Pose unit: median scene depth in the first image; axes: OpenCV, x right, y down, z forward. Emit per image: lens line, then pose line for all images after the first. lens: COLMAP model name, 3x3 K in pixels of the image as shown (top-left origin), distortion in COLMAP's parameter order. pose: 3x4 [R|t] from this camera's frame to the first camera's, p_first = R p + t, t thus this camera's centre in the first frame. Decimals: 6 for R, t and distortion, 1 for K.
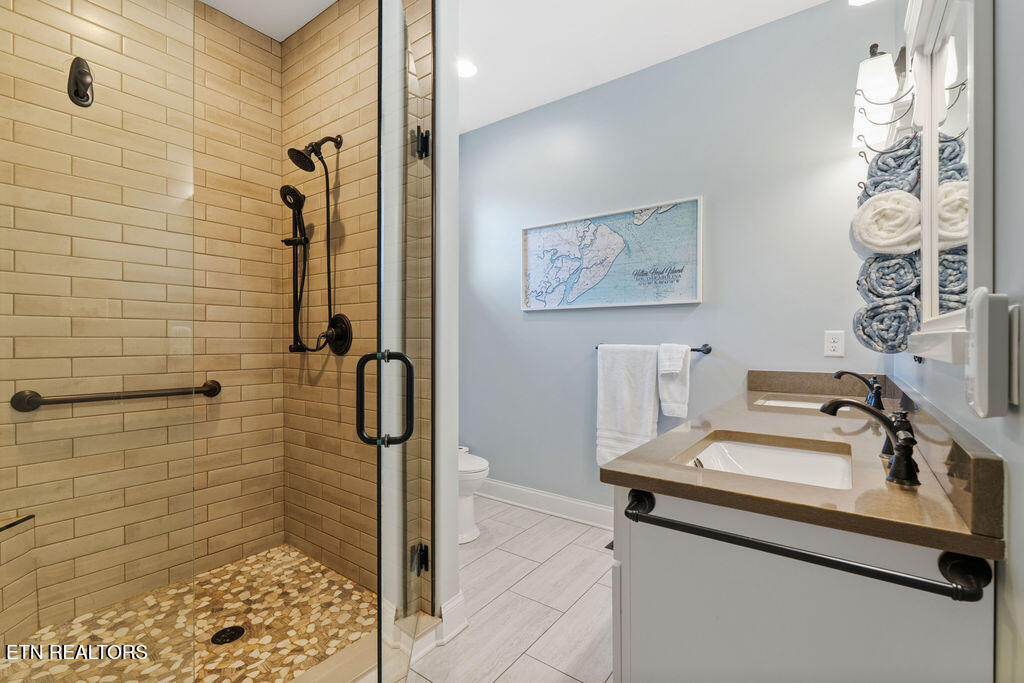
lens RADIAL K [[454.3, 0, 505.0], [0, 454.3, 339.5], [0, 0, 1]] dist [-0.001831, -0.000347]
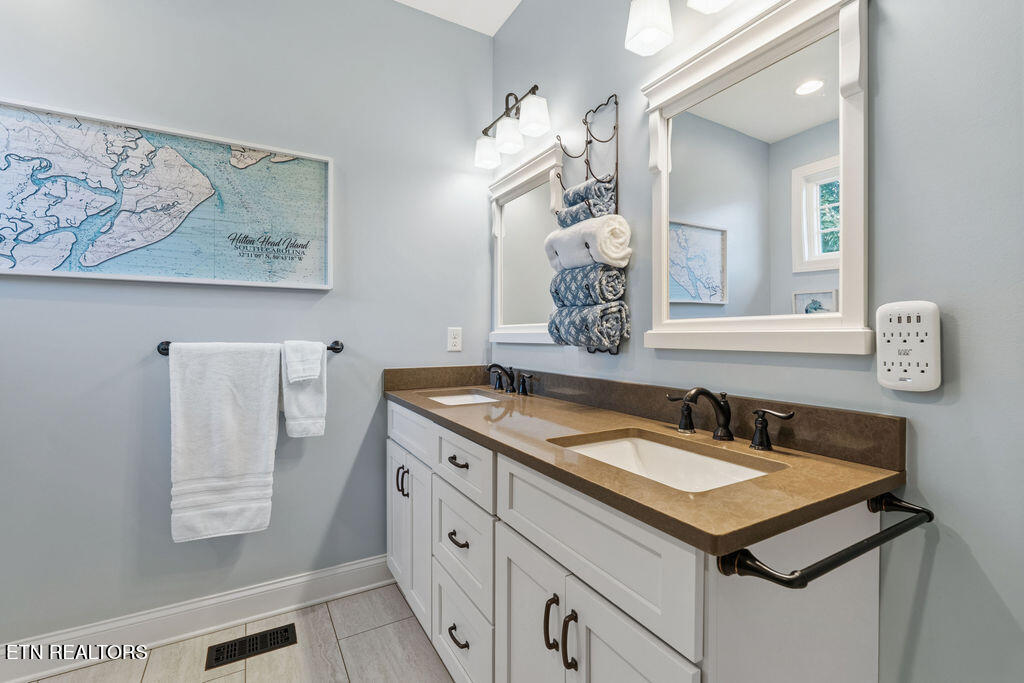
lens RADIAL K [[454.3, 0, 505.0], [0, 454.3, 339.5], [0, 0, 1]] dist [-0.001831, -0.000347]
pose [[0.393260, -0.005753, 0.919409, -0.191017], [-0.002476, 0.999970, 0.007316, 0.000685], [-0.919424, -0.005154, 0.393234, 0.382821]]
